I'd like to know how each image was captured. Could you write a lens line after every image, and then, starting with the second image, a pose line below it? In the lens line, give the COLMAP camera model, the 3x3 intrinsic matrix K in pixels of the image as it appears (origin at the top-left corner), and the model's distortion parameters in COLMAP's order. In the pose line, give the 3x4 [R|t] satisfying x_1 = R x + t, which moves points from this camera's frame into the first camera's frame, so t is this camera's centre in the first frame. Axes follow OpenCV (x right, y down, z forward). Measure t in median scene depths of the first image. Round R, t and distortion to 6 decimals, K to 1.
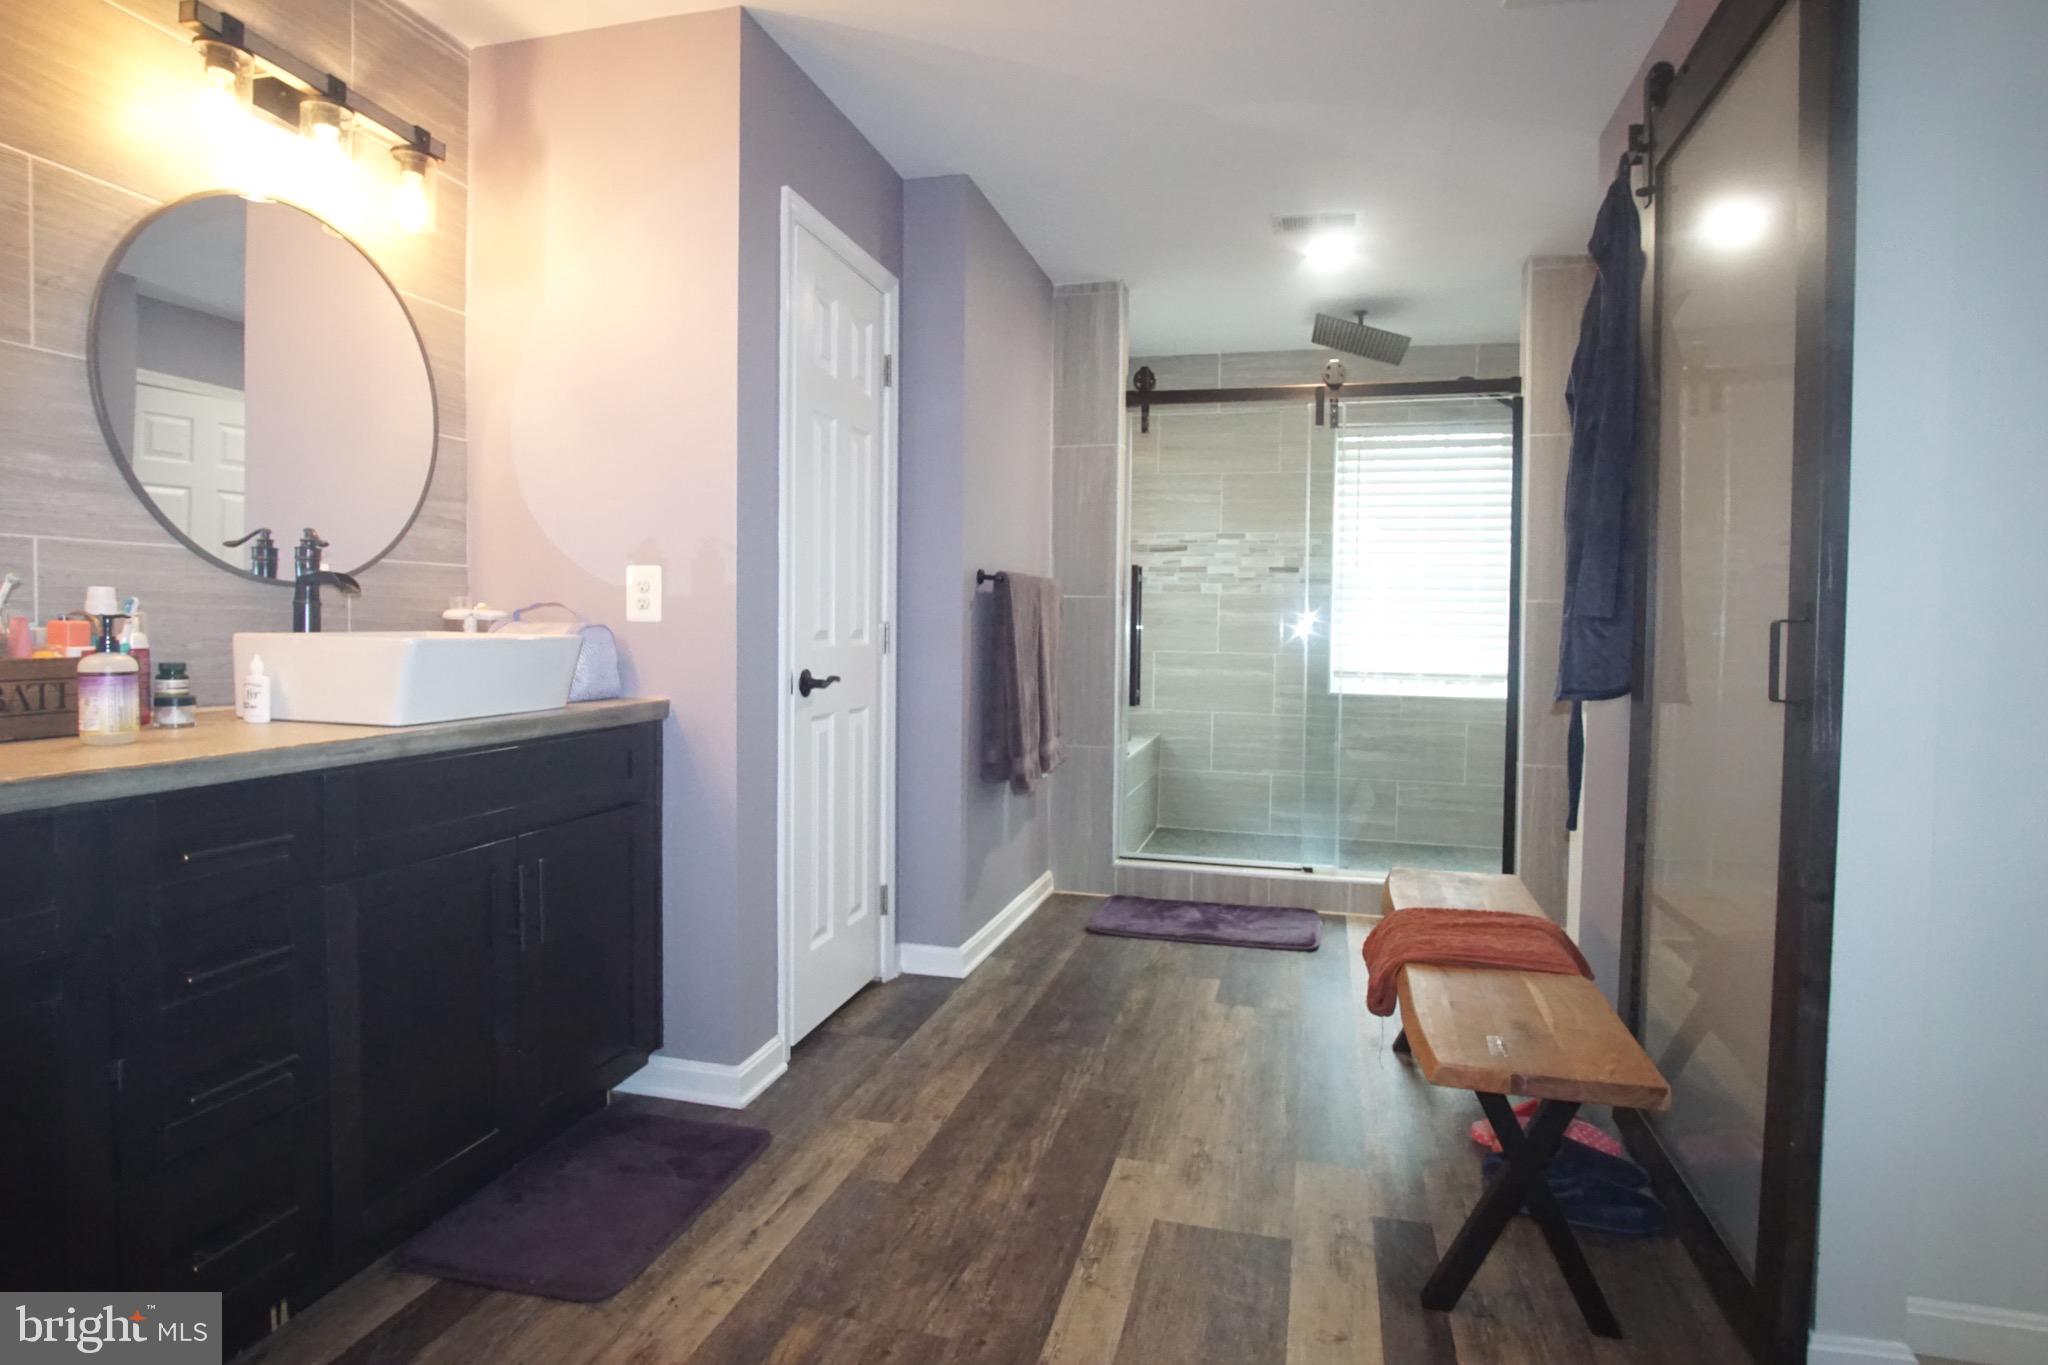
lens RADIAL K [[1105.4, 0, 1024.3], [0, 1105.4, 673.2], [0, 0, 1]] dist [-0.033647, 0.008243]
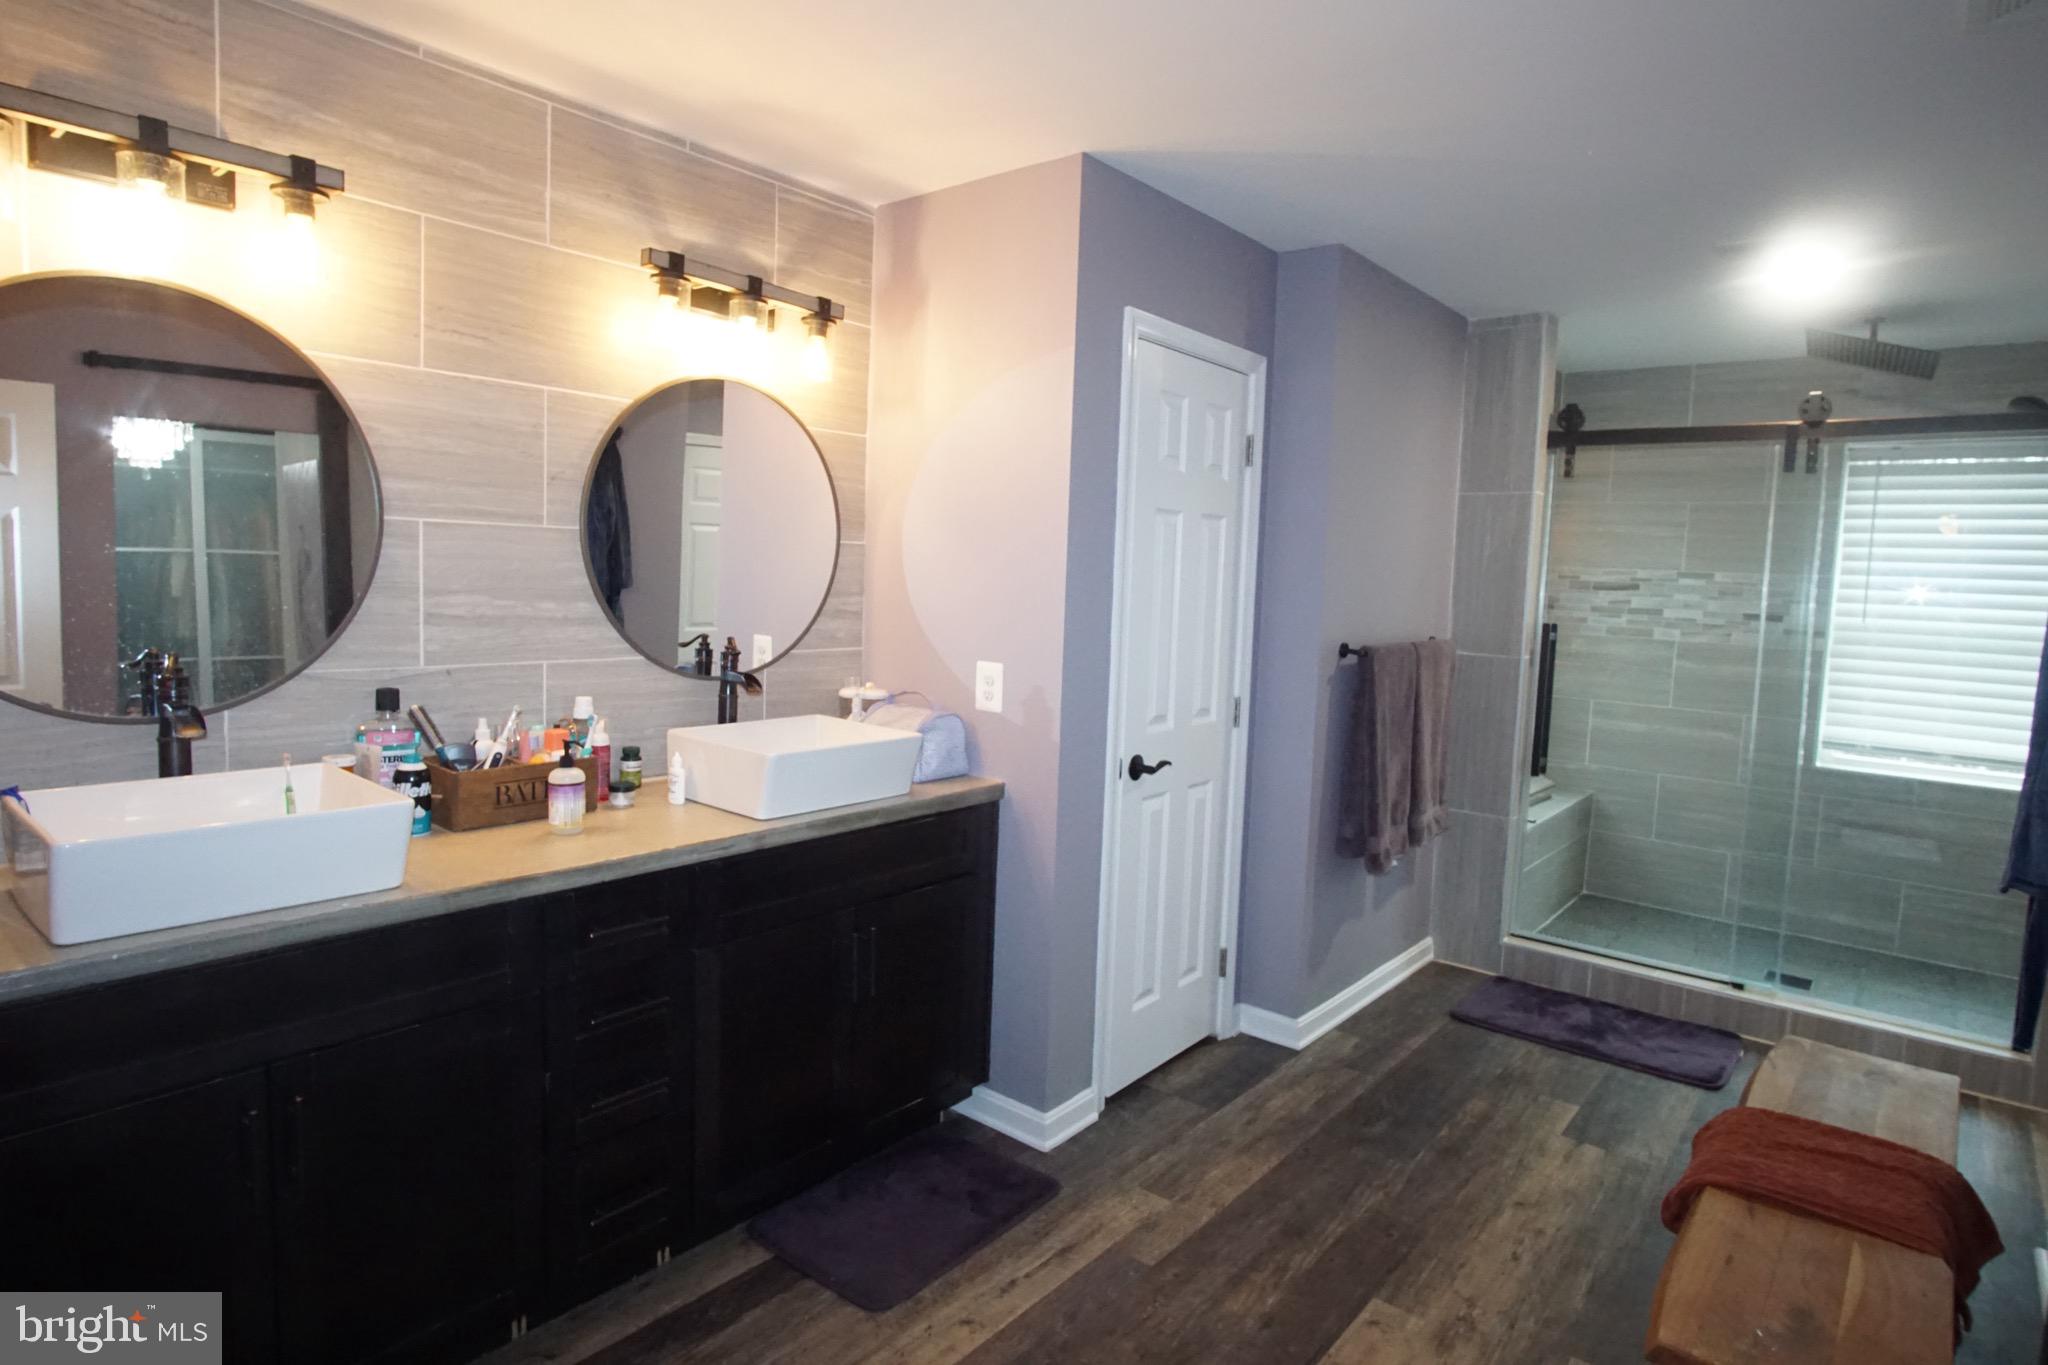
lens RADIAL K [[1105.4, 0, 1014.0], [0, 1105.4, 678.1], [0, 0, 1]] dist [-0.033647, 0.008243]
pose [[0.904712, 0.058811, -0.421944, 0.153815], [-0.043600, 0.998007, 0.045618, -0.132154], [0.423786, -0.022874, 0.905473, -0.017004]]
